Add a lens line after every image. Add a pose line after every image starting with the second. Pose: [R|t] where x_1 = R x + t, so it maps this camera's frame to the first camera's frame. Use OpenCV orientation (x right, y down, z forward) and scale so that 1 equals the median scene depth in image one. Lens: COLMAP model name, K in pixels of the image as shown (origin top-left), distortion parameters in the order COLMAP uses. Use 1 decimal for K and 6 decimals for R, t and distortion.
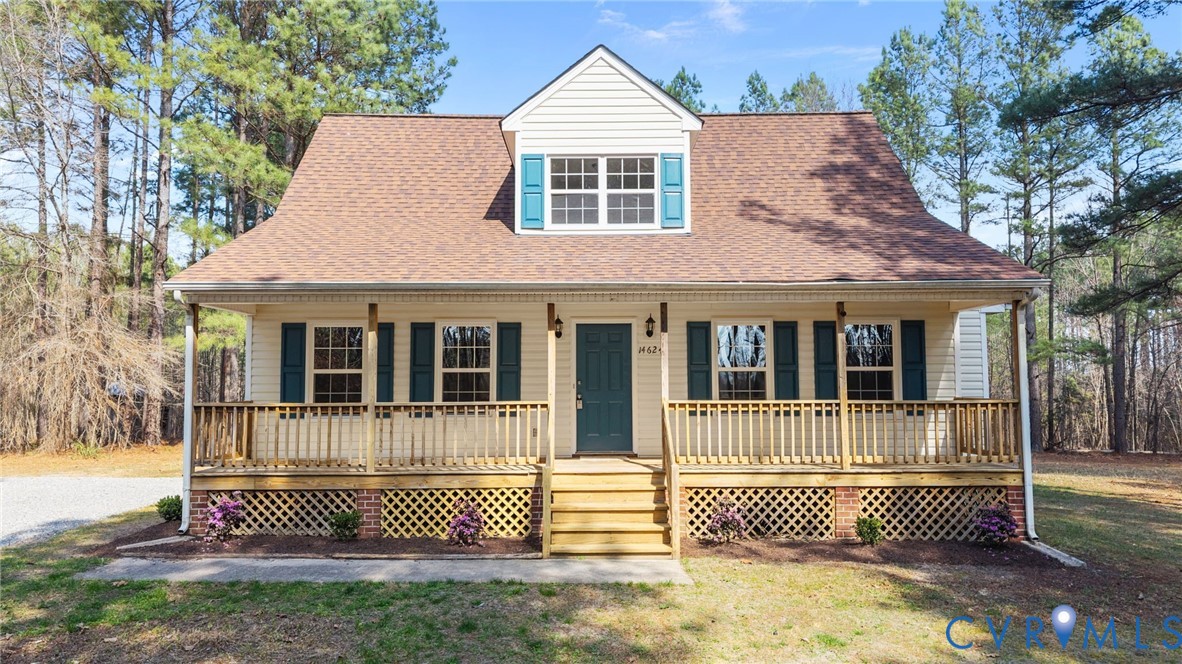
lens RADIAL K [[817.5, 0, 593.0], [0, 817.5, 334.5], [0, 0, 1]] dist [0.002078, 0.000723]
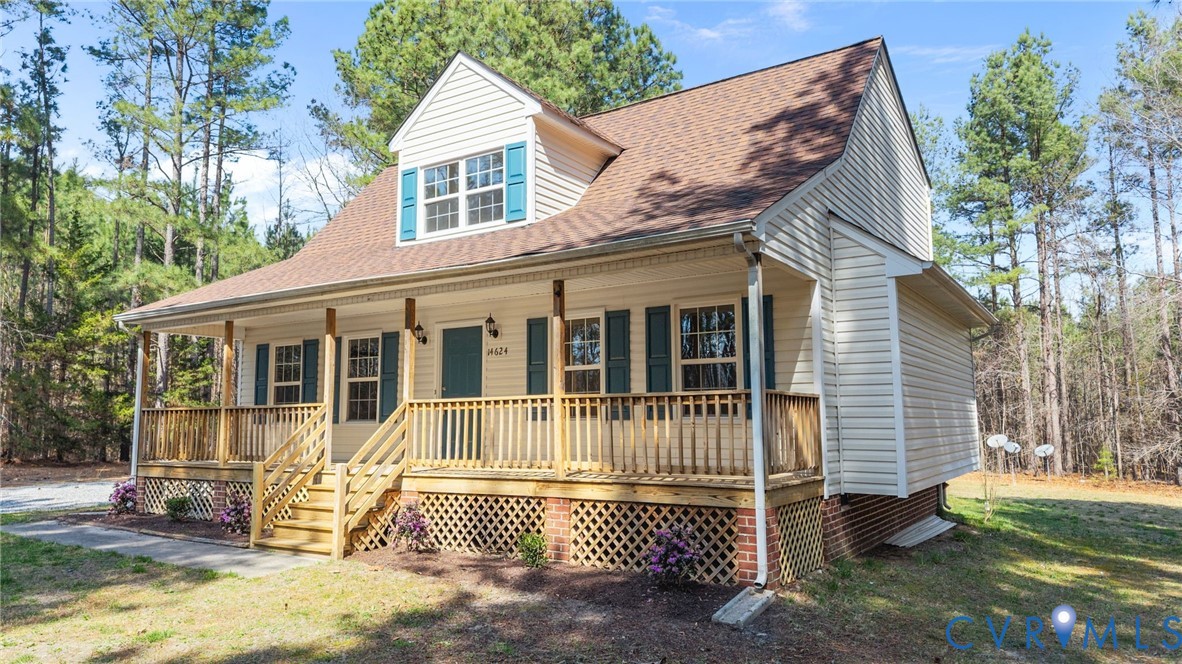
lens RADIAL K [[783.2, 0, 590.3], [0, 783.2, 334.0], [0, 0, 1]] dist [0.009705, 0.000689]
pose [[0.850732, -0.060747, -0.522077, 0.641338], [0.038725, 0.997843, -0.053003, 0.052619], [0.524171, 0.024873, 0.851250, 0.277738]]
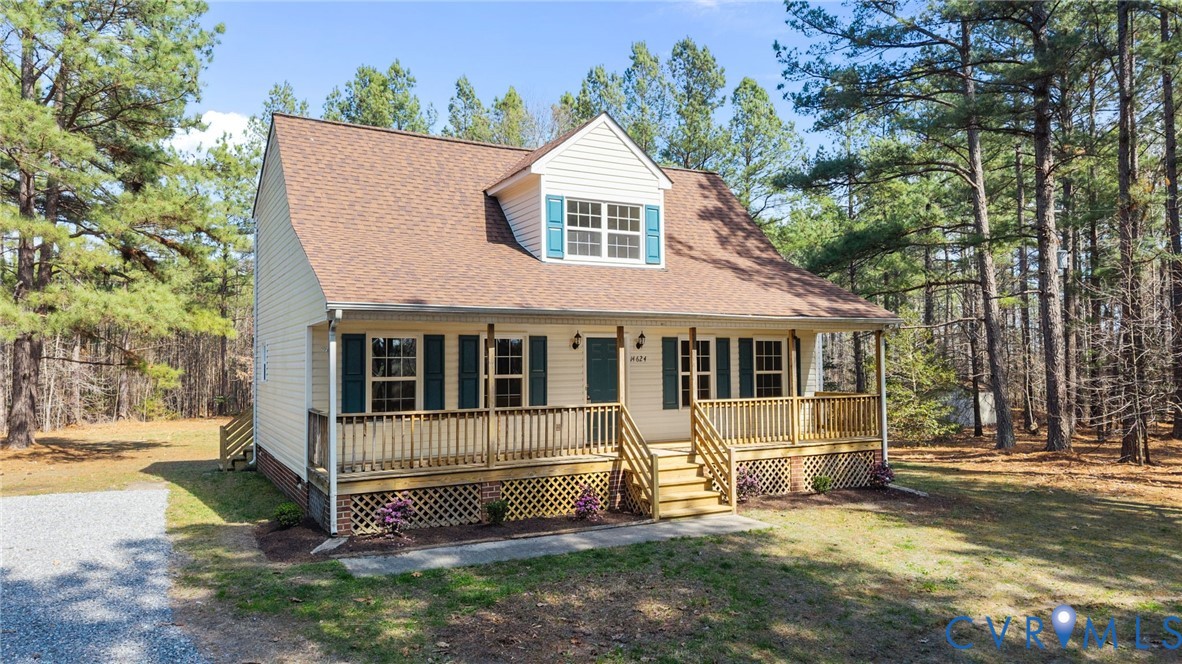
lens RADIAL K [[782.6, 0, 593.1], [0, 782.6, 316.0], [0, 0, 1]] dist [0.004960, 0.000737]
pose [[0.882837, 0.026078, 0.468955, -0.562476], [-0.007798, 0.999134, -0.040881, 0.002268], [-0.469615, 0.032435, 0.882275, -0.030902]]
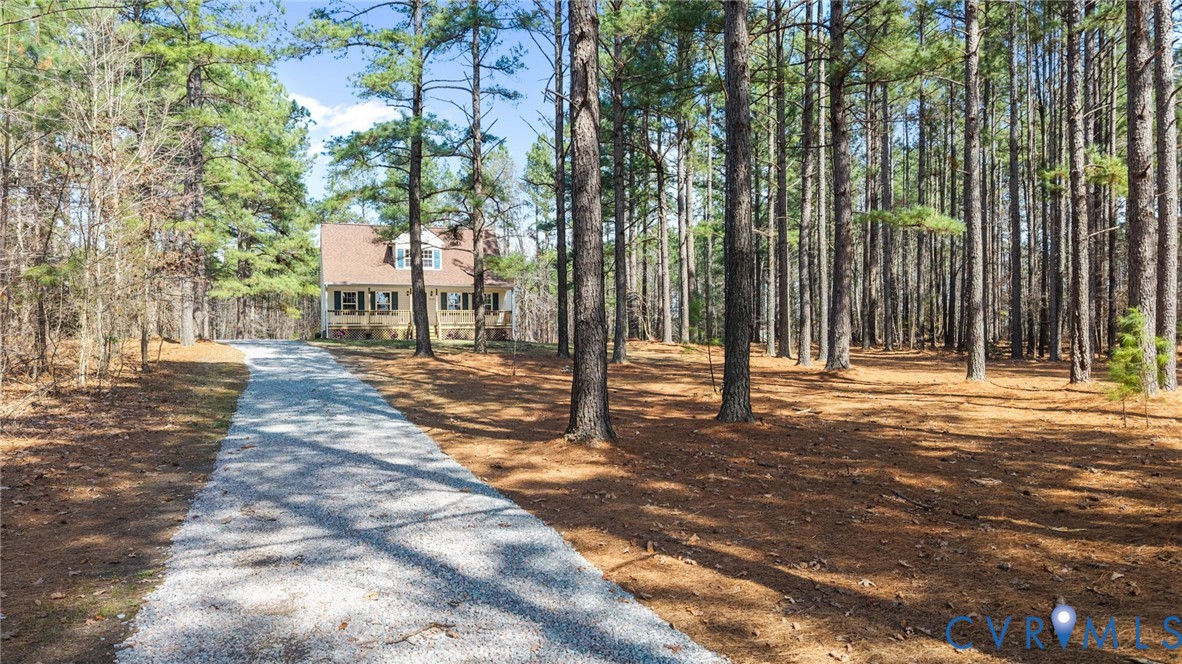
lens RADIAL K [[817.5, 0, 593.0], [0, 817.5, 334.5], [0, 0, 1]] dist [0.002078, 0.000723]
pose [[0.948239, 0.000063, 0.317559, -0.444766], [-0.005324, 0.999863, 0.015699, 0.122327], [-0.317514, -0.016577, 0.948109, -2.998841]]
